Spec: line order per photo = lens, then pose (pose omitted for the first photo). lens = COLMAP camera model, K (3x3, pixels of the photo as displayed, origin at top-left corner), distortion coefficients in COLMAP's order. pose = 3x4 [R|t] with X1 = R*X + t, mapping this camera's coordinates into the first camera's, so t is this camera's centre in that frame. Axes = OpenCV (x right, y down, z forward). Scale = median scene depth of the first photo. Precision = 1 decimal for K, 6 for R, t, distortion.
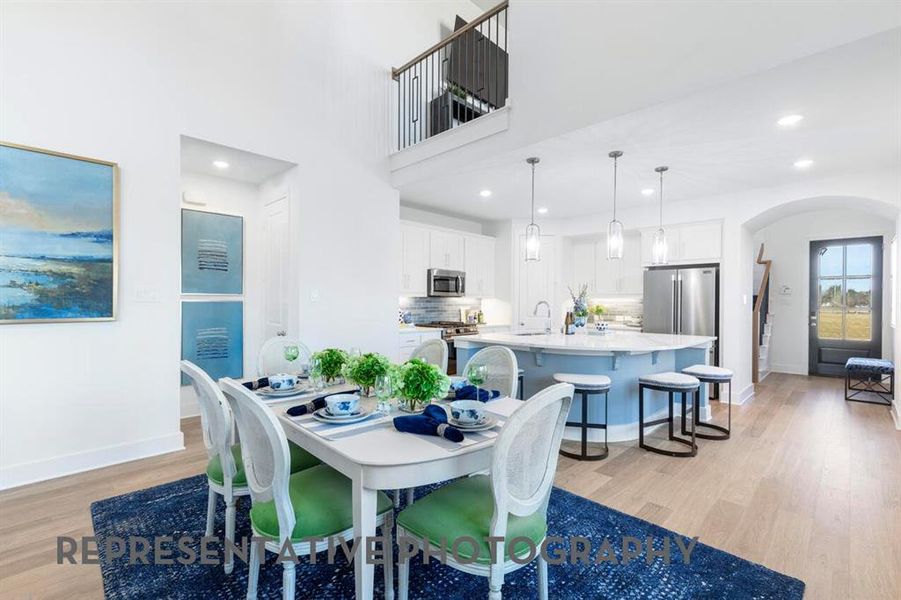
lens RADIAL K [[406.1, 0, 452.3], [0, 406.1, 304.2], [0, 0, 1]] dist [0.003808, -0.000095]
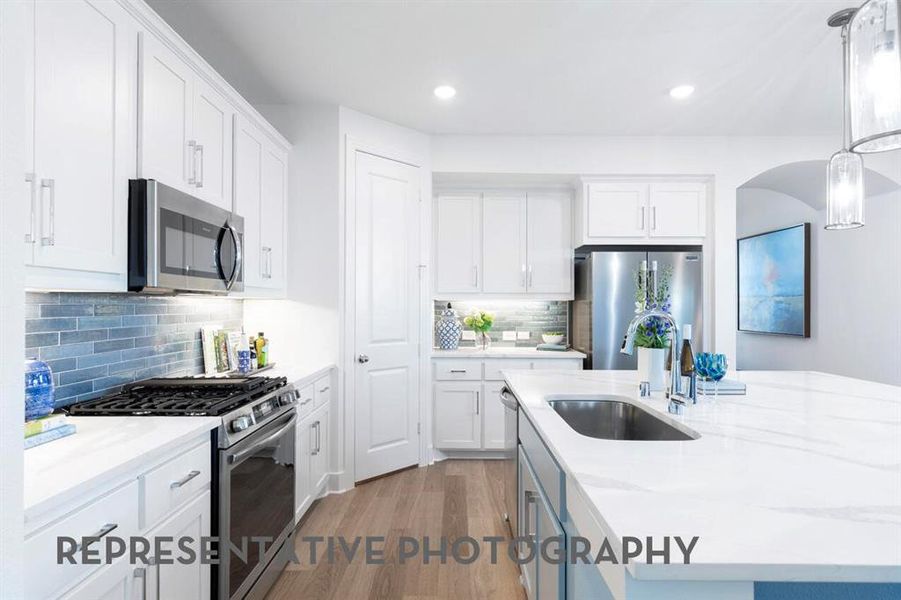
lens RADIAL K [[474.4, 0, 450.5], [0, 474.4, 300.0], [0, 0, 1]] dist [-0.002162, -0.000447]
pose [[0.719402, 0.003873, 0.694583, -0.127448], [0.003669, 0.999949, -0.009375, -0.010747], [-0.694585, 0.009293, 0.719351, 0.707011]]
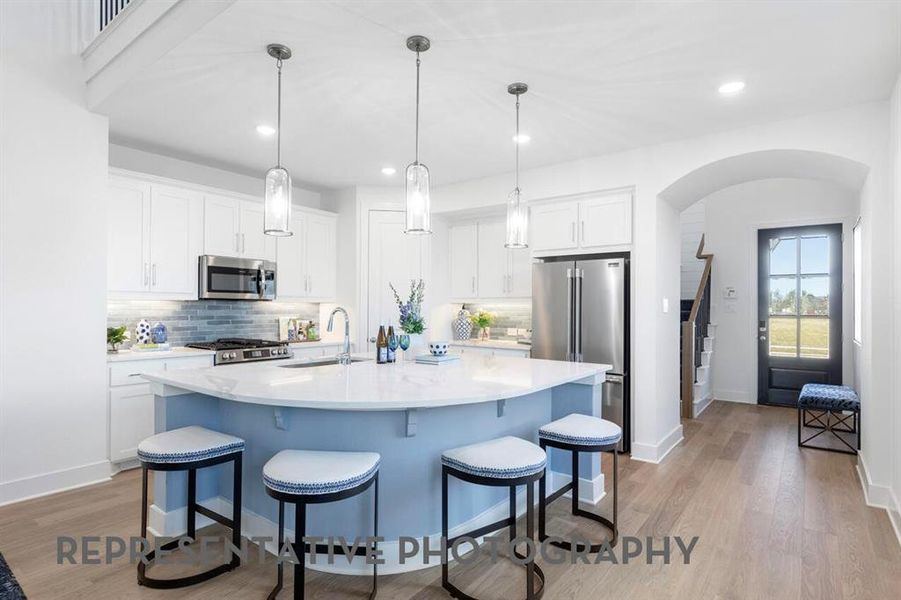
lens RADIAL K [[471.0, 0, 454.2], [0, 471.0, 303.6], [0, 0, 1]] dist [0.003341, 0.000408]
pose [[0.991875, 0.002582, 0.127188, 0.252891], [-0.000975, 0.999919, -0.012698, -0.004158], [-0.127210, 0.012470, 0.991797, 0.246847]]
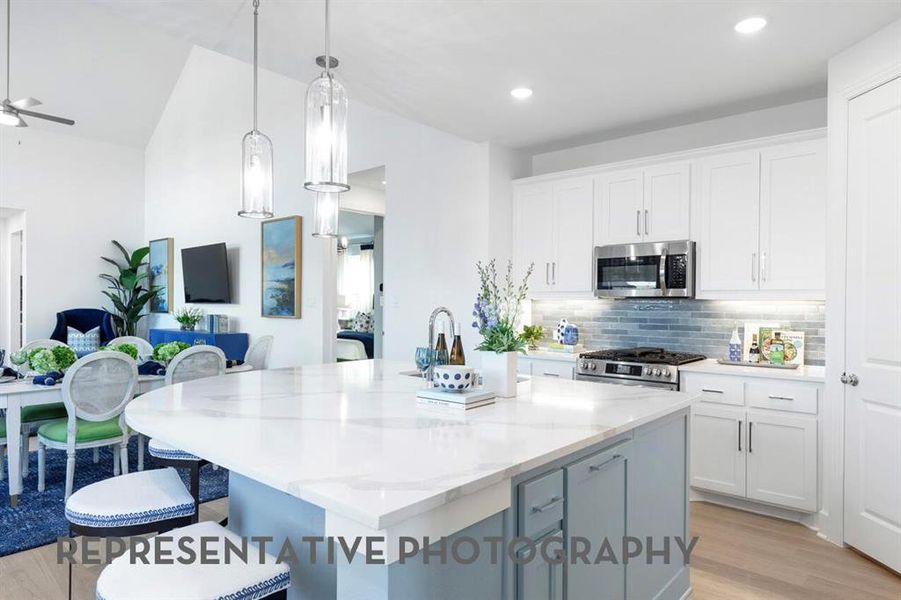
lens RADIAL K [[557.5, 0, 449.8], [0, 557.5, 305.4], [0, 0, 1]] dist [-0.001530, -0.000971]
pose [[0.053769, 0.000536, -0.998553, 0.713730], [-0.009848, 0.999952, 0.000006, -0.008133], [0.998505, 0.009833, 0.053771, 0.816819]]
